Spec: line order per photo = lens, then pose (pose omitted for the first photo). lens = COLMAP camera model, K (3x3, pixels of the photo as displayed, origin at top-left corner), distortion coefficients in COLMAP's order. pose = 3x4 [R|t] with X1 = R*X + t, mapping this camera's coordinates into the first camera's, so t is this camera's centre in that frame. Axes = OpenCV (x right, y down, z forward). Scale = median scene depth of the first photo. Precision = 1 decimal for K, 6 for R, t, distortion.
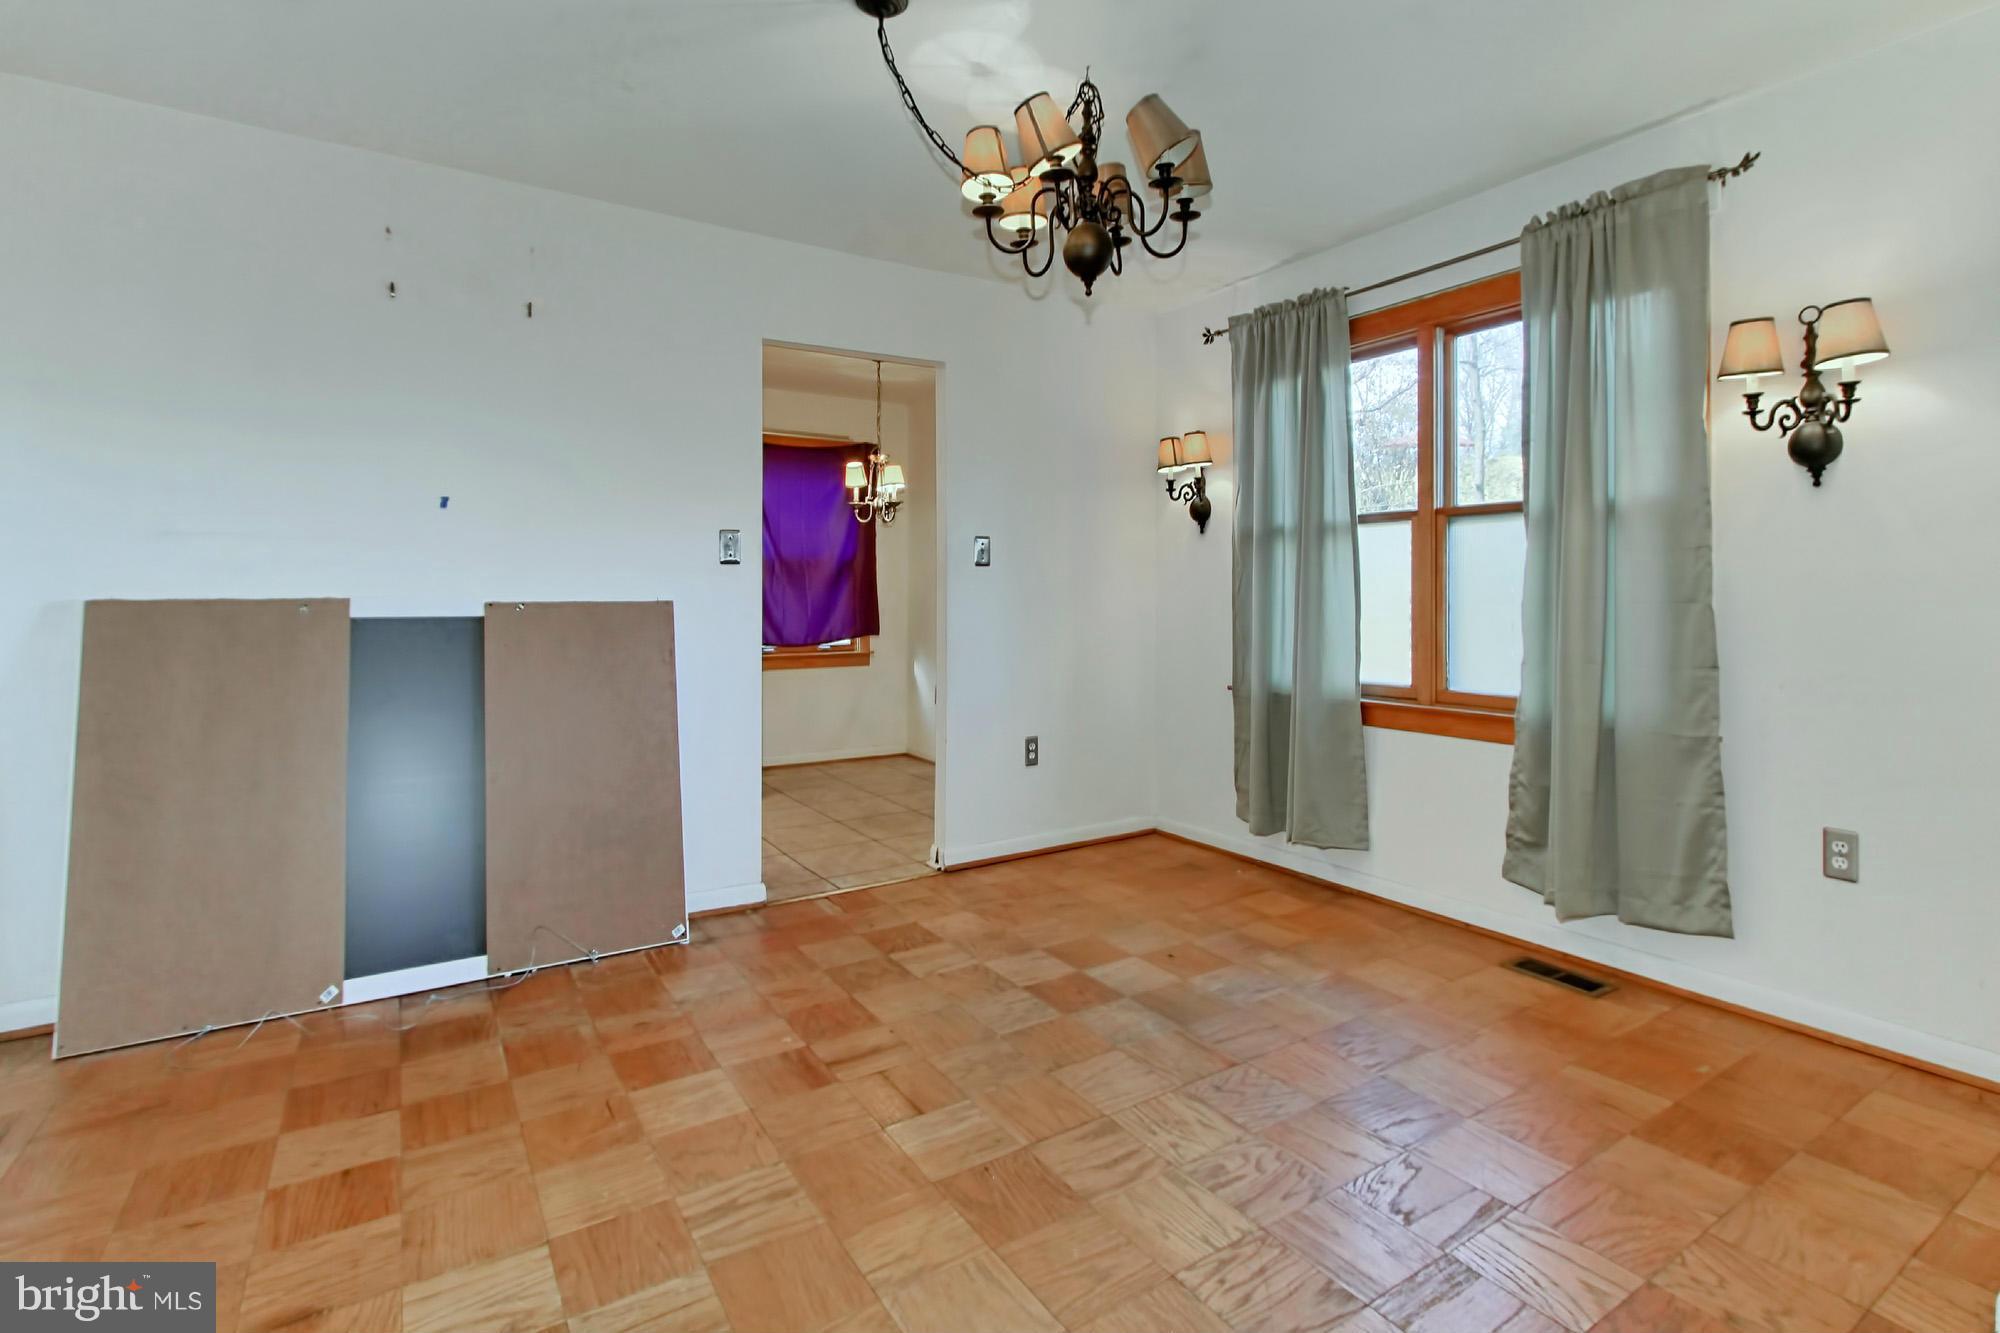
lens RADIAL K [[972.9, 0, 1009.4], [0, 972.9, 577.9], [0, 0, 1]] dist [-0.004595, 0.003253]
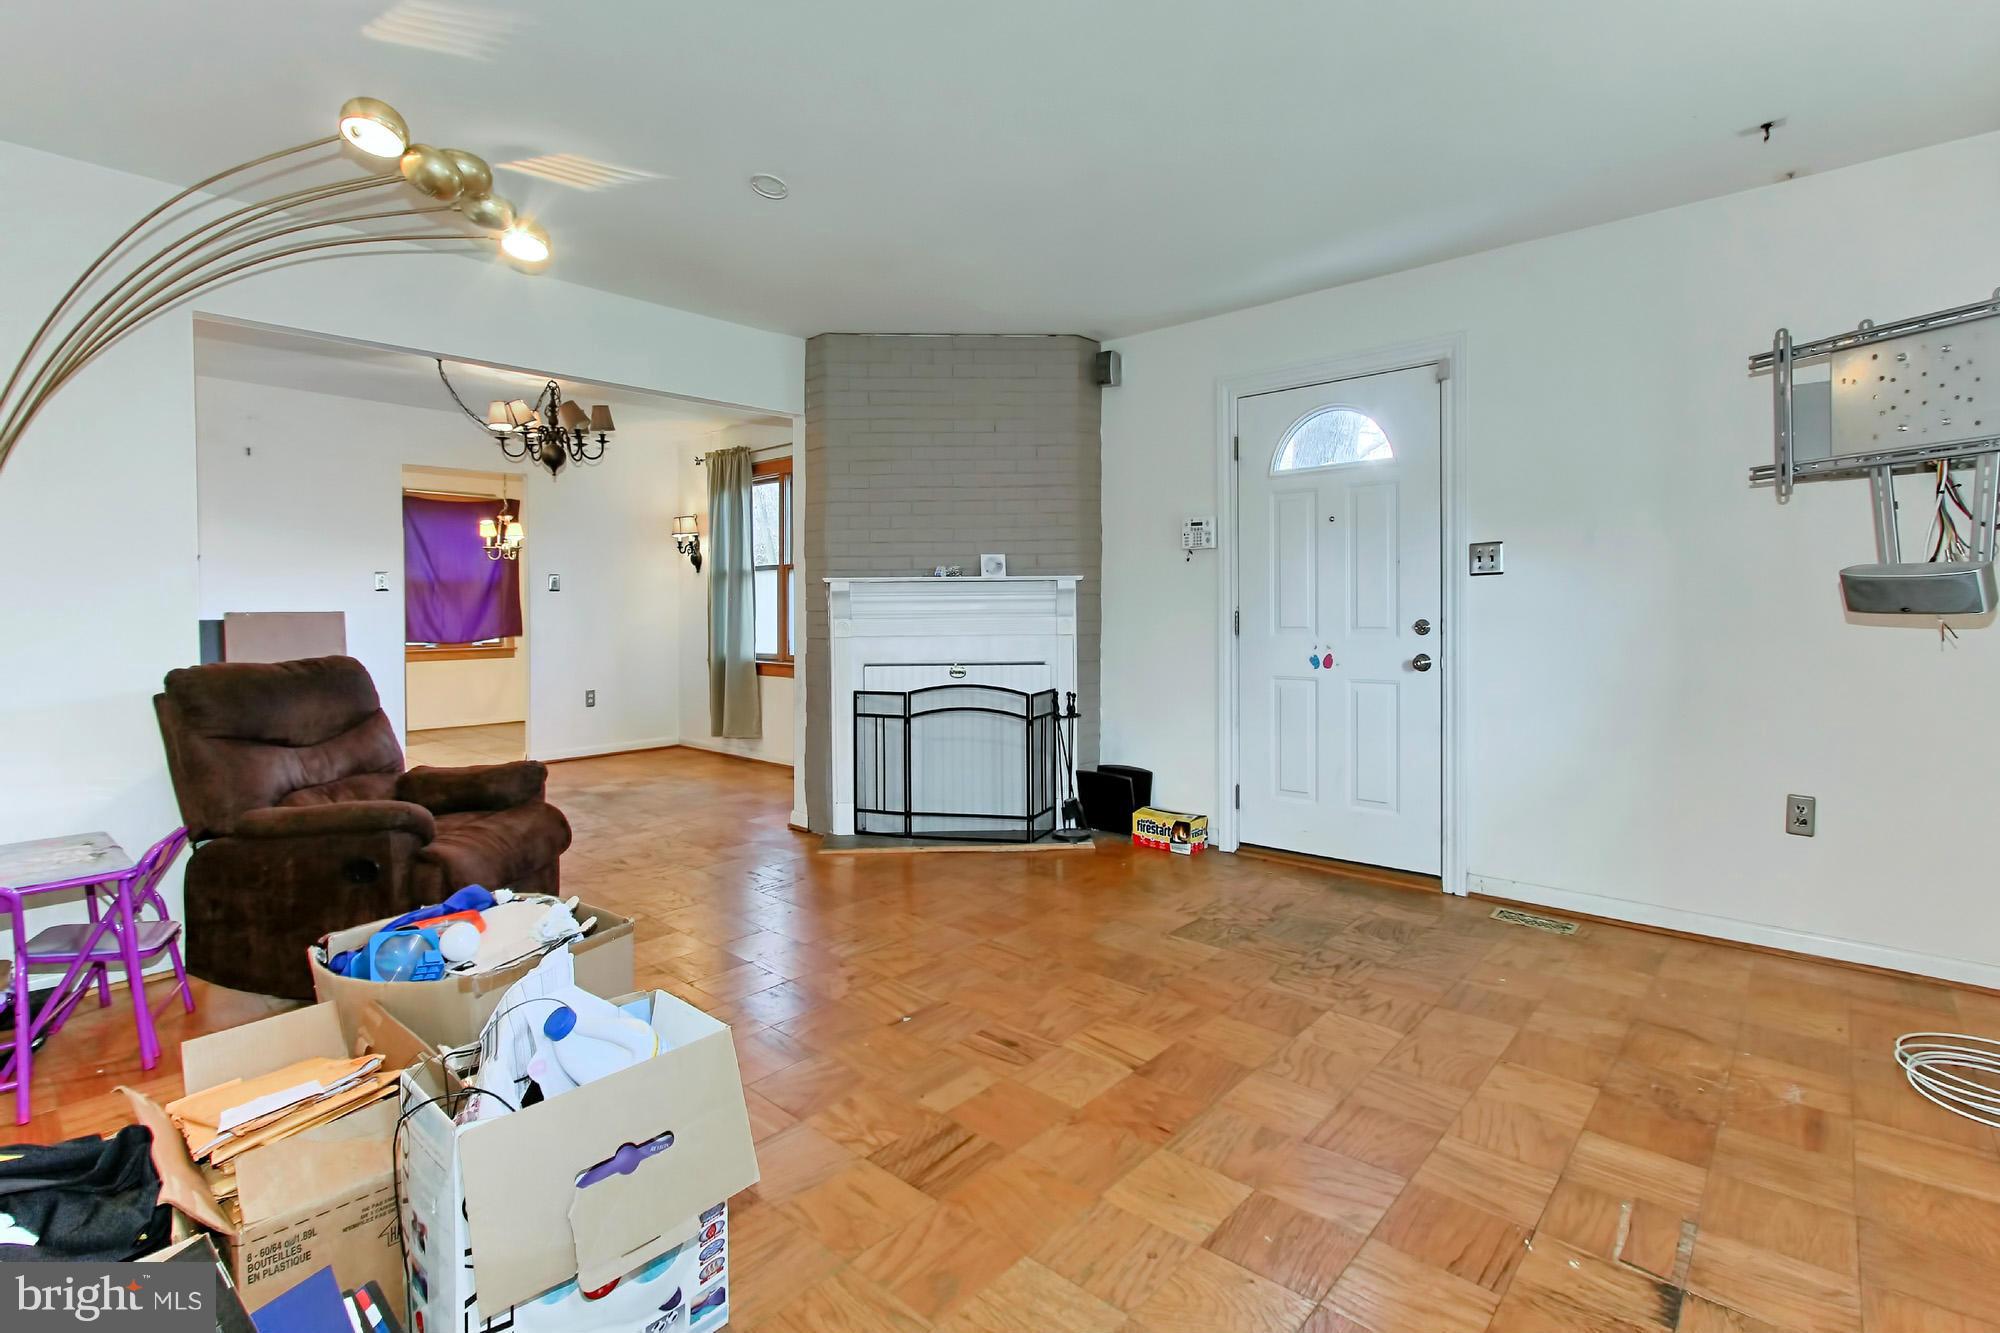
lens RADIAL K [[972.9, 0, 1042.9], [0, 972.9, 609.9], [0, 0, 1]] dist [-0.004595, 0.003253]
pose [[0.962712, -0.000310, 0.270528, 0.356948], [-0.005544, 0.999767, 0.020874, -0.020395], [-0.270471, -0.021596, 0.962486, -0.939231]]
